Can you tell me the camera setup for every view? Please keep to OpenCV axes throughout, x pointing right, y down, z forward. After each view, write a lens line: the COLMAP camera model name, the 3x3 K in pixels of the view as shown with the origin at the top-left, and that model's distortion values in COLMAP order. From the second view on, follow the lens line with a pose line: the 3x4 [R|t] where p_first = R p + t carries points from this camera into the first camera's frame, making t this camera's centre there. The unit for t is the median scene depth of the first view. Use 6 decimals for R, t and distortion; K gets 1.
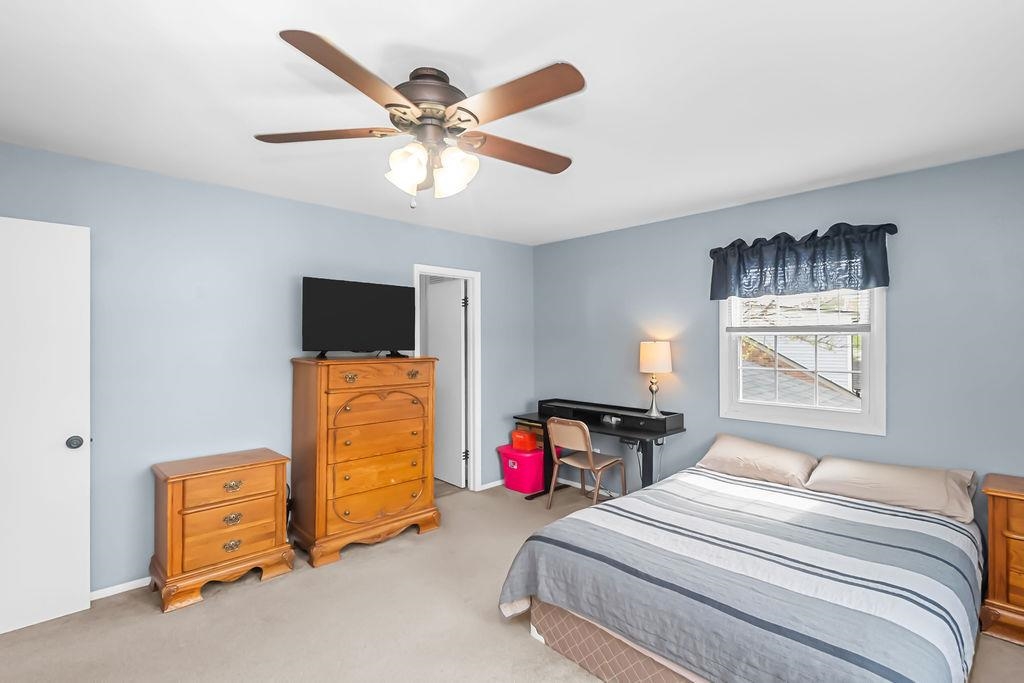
lens RADIAL K [[471.5, 0, 512.0], [0, 471.5, 341.5], [0, 0, 1]] dist [0.005663, 0.000356]
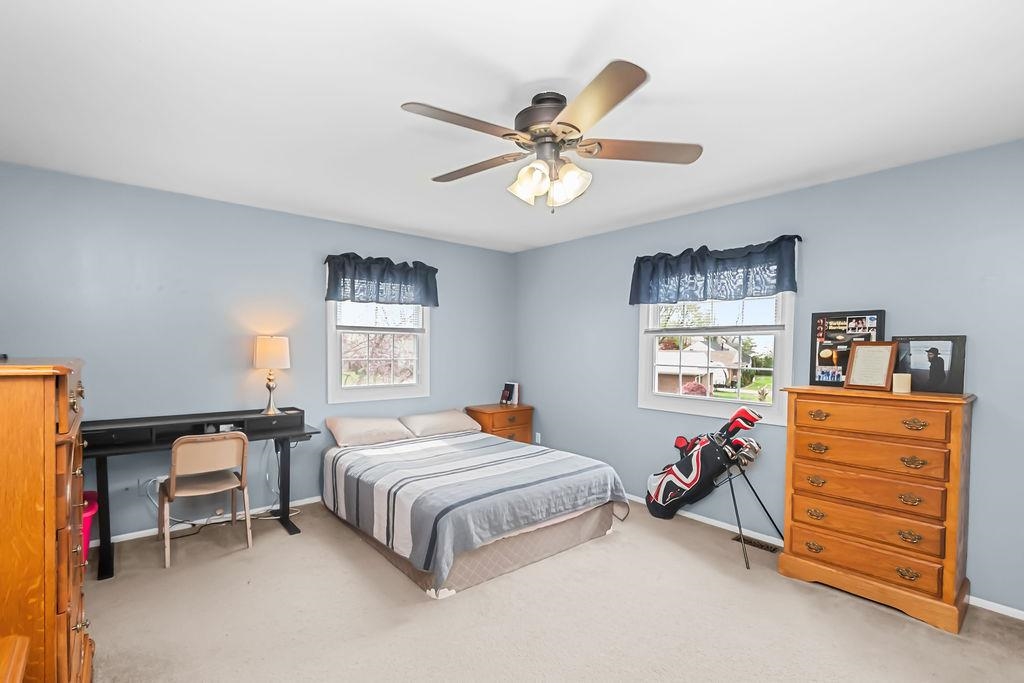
lens RADIAL K [[461.8, 0, 516.3], [0, 461.8, 357.2], [0, 0, 1]] dist [0.000264, 0.000043]
pose [[0.076222, -0.025178, 0.996773, -0.808569], [-0.007306, 0.999640, 0.025809, 0.020385], [-0.997064, -0.009250, 0.076011, 0.597579]]
